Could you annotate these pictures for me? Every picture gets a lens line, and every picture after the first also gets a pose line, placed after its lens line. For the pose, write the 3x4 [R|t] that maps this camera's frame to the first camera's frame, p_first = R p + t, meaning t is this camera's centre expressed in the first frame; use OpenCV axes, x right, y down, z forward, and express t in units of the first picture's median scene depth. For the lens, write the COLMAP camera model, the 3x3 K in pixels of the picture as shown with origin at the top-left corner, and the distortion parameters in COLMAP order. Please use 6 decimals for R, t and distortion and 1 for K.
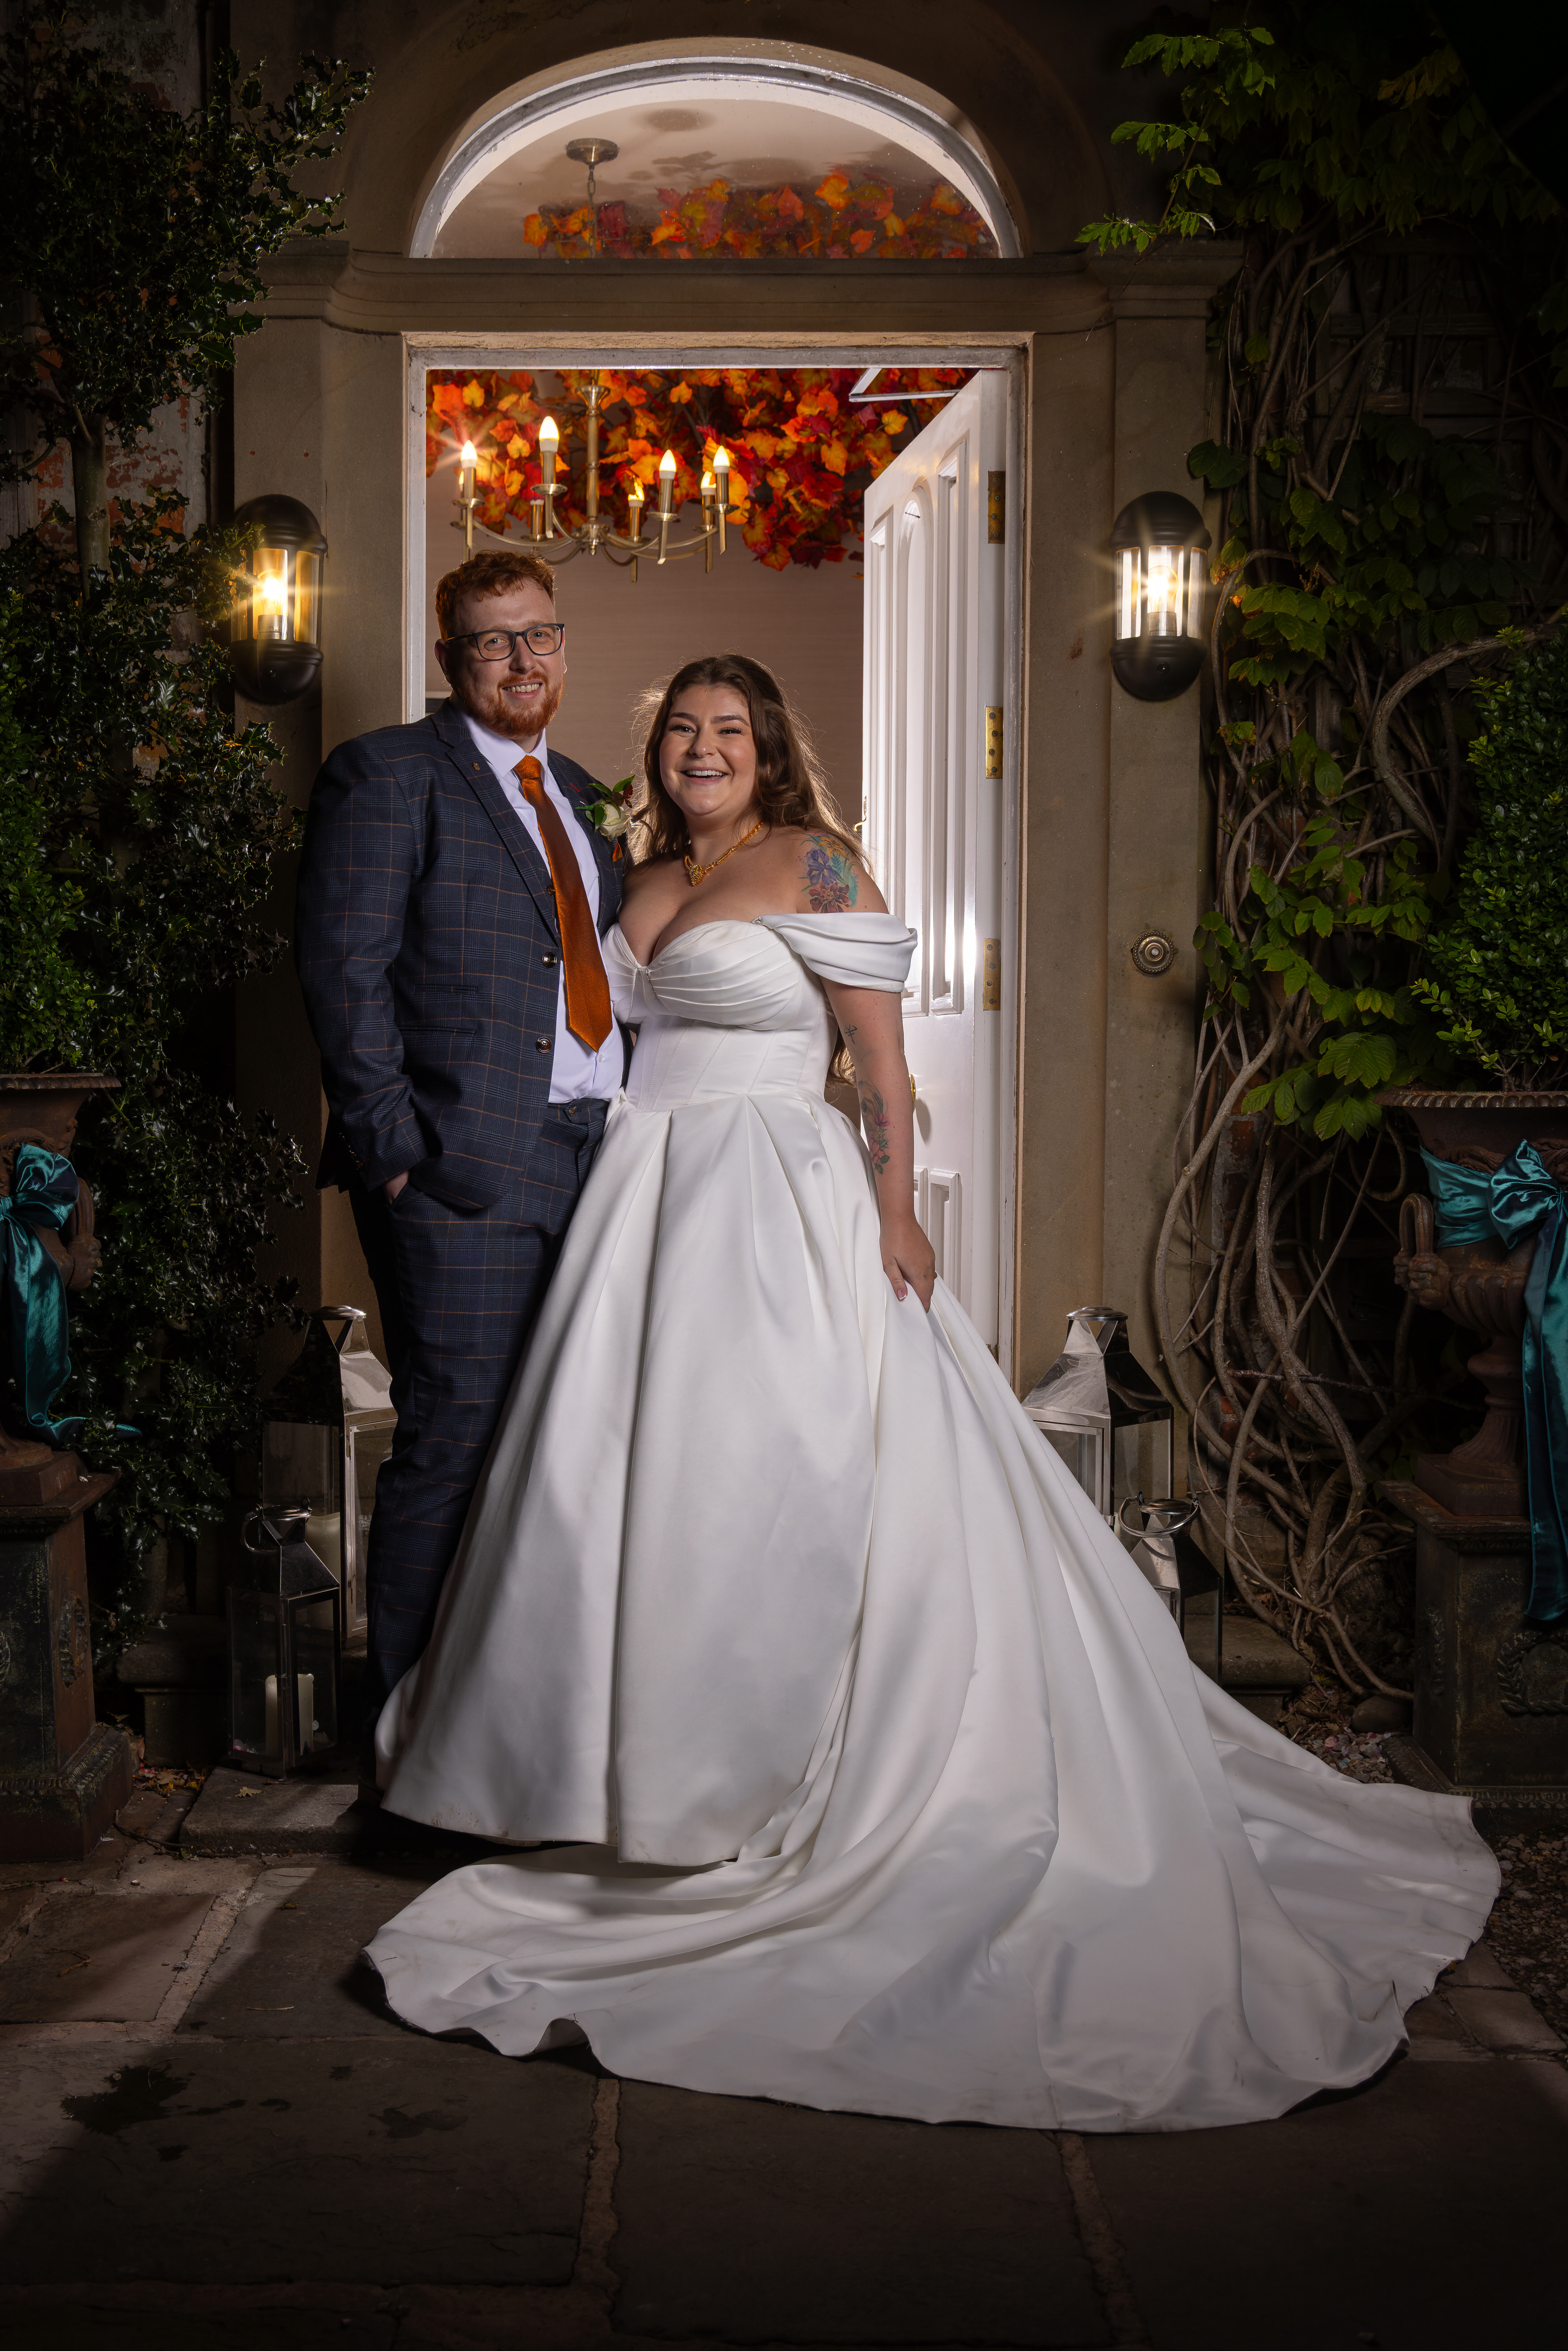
lens RADIAL K [[3402.5, 0, 784.0], [0, 3402.5, 1175.5], [0, 0, 1]] dist [0.010597, 0.031227]
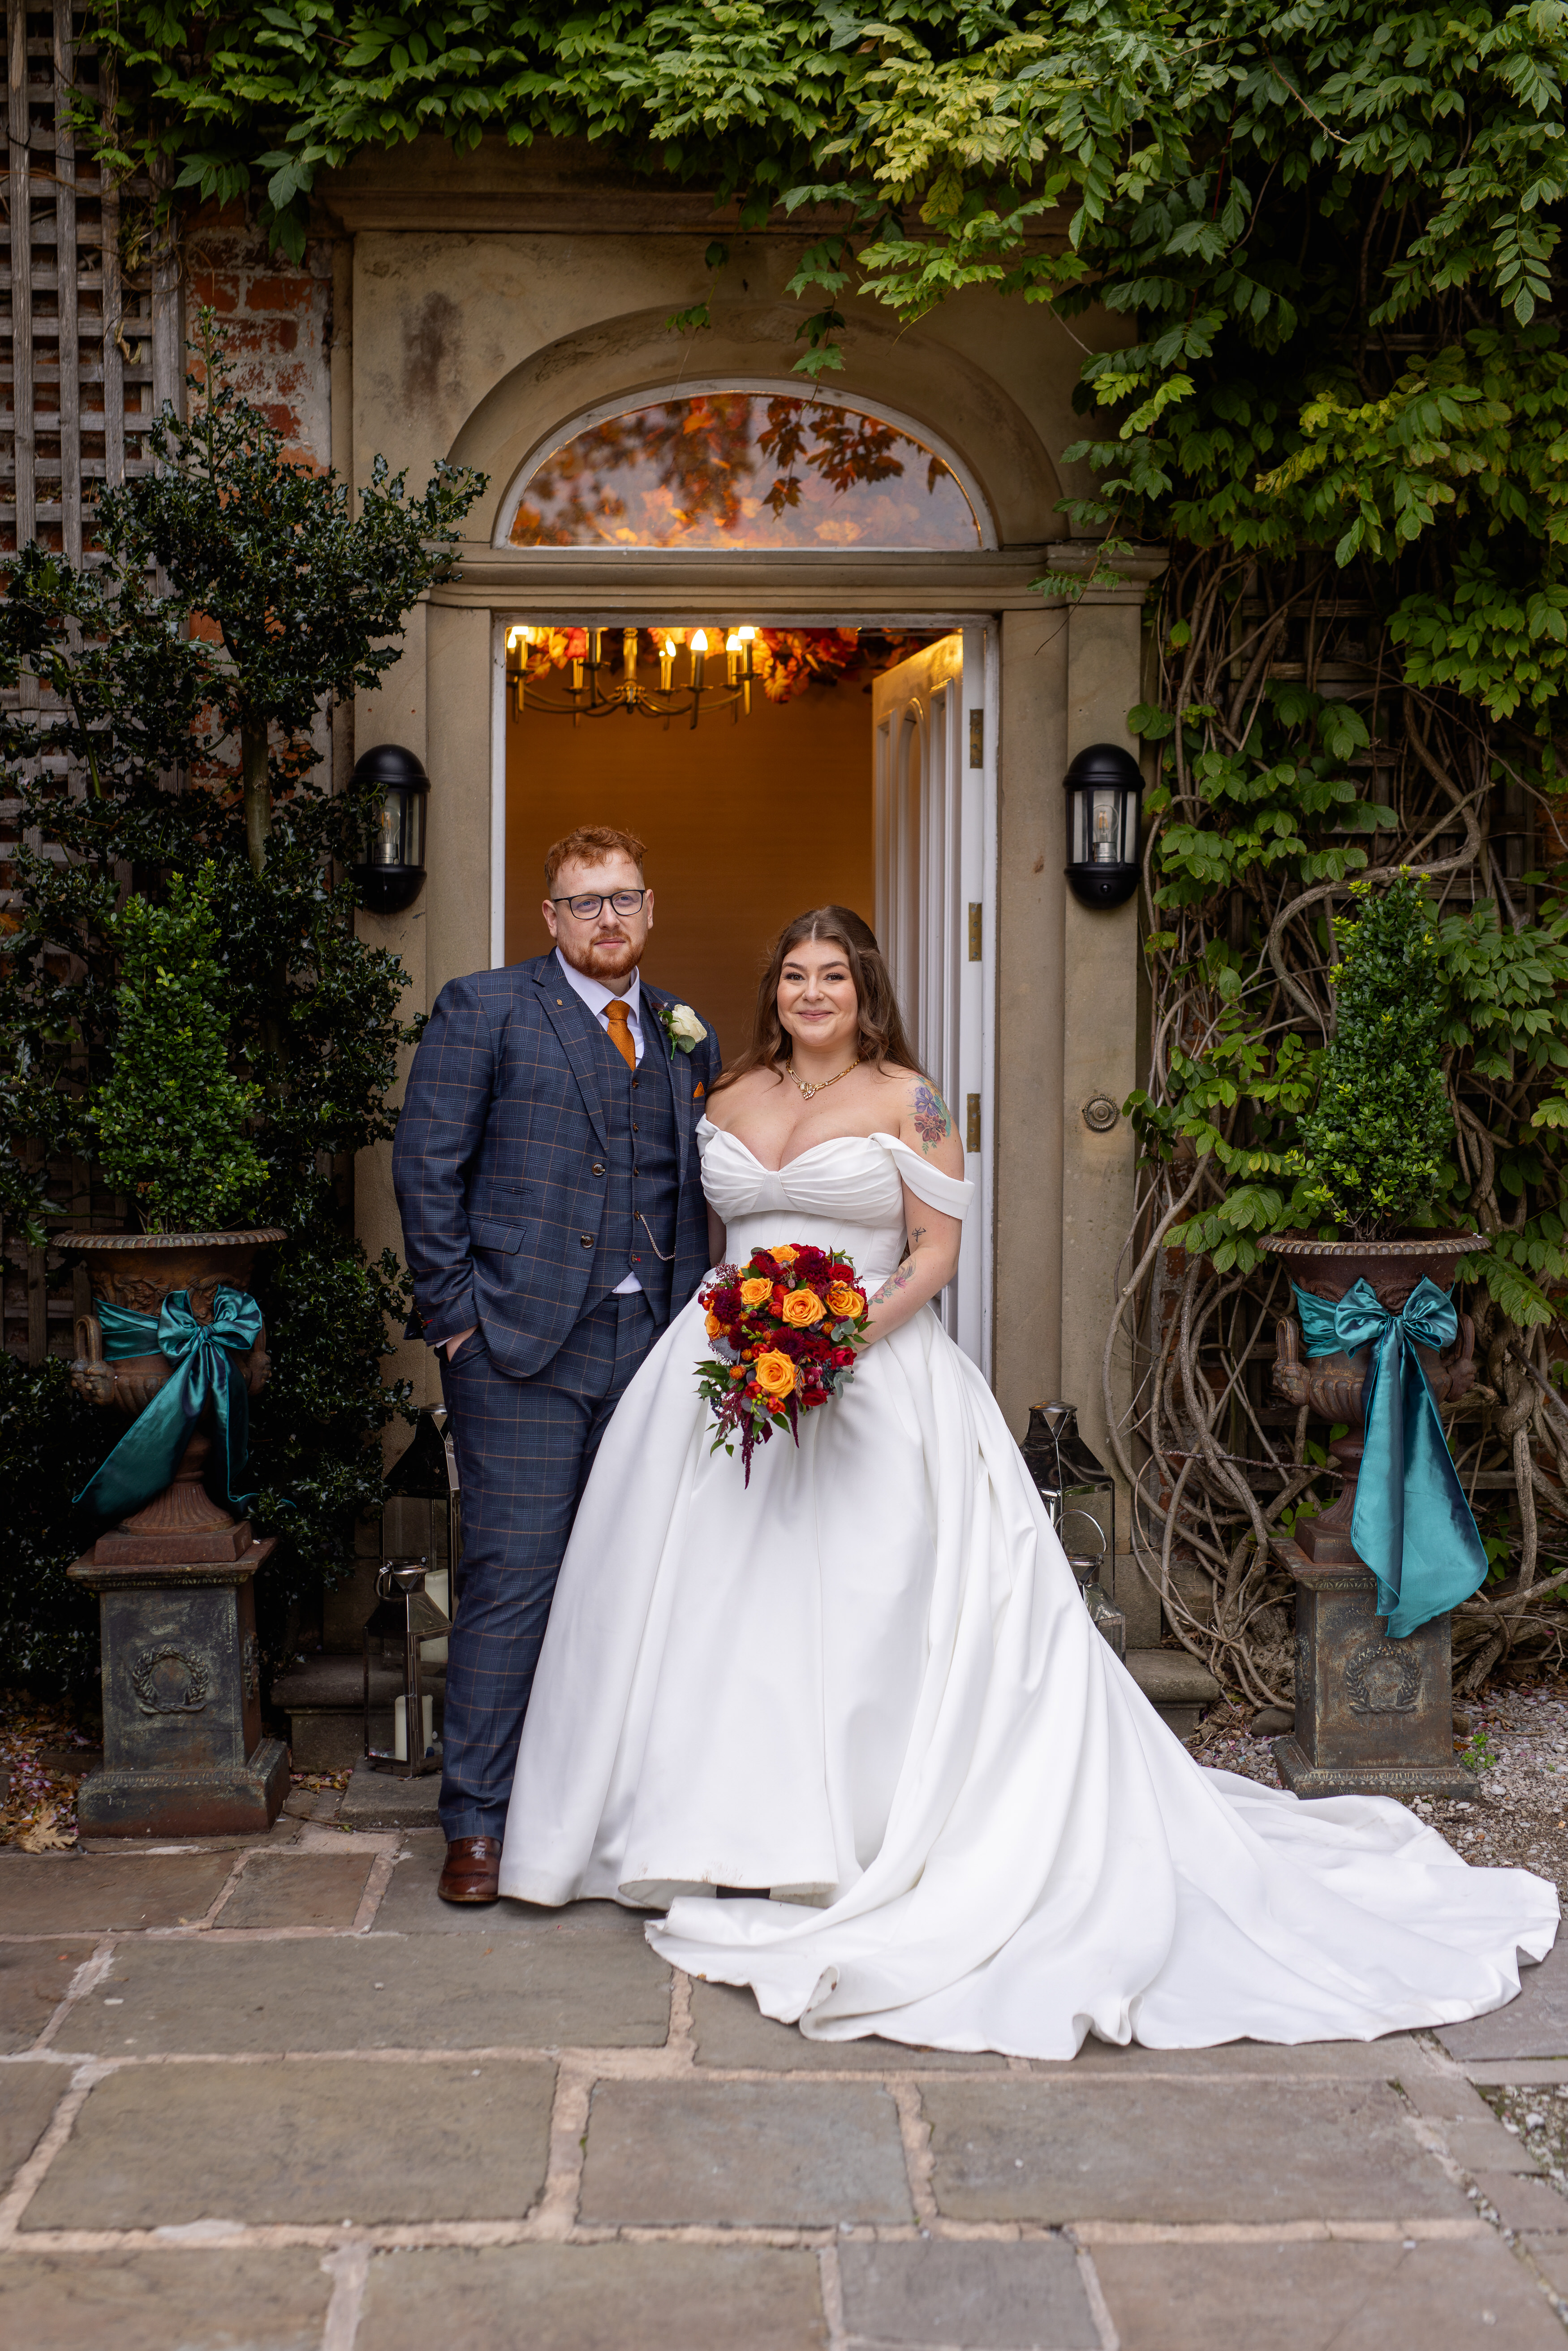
lens RADIAL K [[3405.3, 0, 845.4], [0, 3405.3, 1176.6], [0, 0, 1]] dist [0.024354, 0.664905]
pose [[0.999921, -0.002816, 0.012270, 0.000208], [0.003069, 0.999781, -0.020682, -0.017582], [-0.012209, 0.020718, 0.999711, -0.247106]]
